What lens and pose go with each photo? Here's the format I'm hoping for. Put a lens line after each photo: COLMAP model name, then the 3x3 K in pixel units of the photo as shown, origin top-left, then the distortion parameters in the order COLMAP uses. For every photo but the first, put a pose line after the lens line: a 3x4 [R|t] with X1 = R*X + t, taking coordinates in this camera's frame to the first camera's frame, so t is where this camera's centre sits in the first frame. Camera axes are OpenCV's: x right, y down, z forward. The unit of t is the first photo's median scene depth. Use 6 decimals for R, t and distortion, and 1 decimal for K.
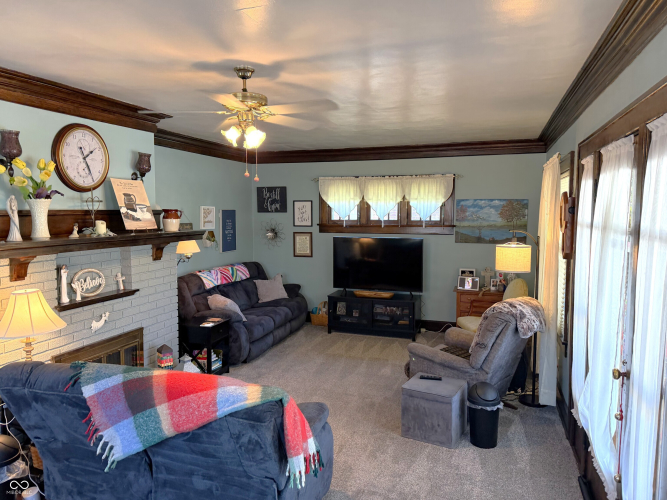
lens RADIAL K [[495.1, 0, 333.5], [0, 495.1, 250.0], [0, 0, 1]] dist [0.098558, -0.001095]
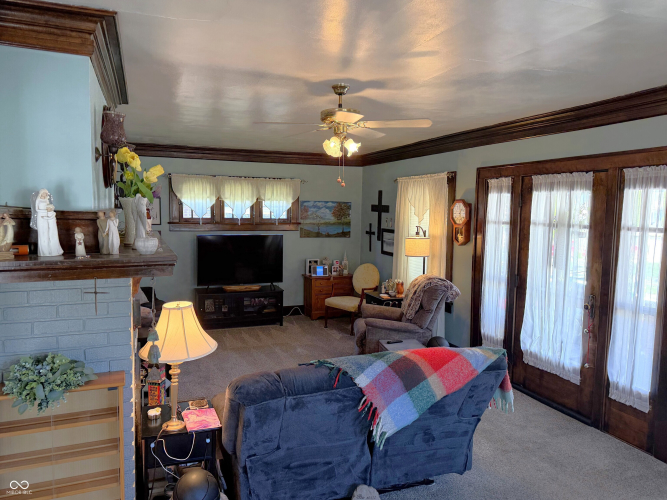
lens RADIAL K [[477.4, 0, 333.5], [0, 477.4, 250.0], [0, 0, 1]] dist [0.006486, -0.005597]
pose [[0.761572, -0.043880, 0.646593, -0.430098], [0.036152, 0.999028, 0.025217, -0.011239], [-0.647071, 0.004171, 0.762418, 0.096366]]
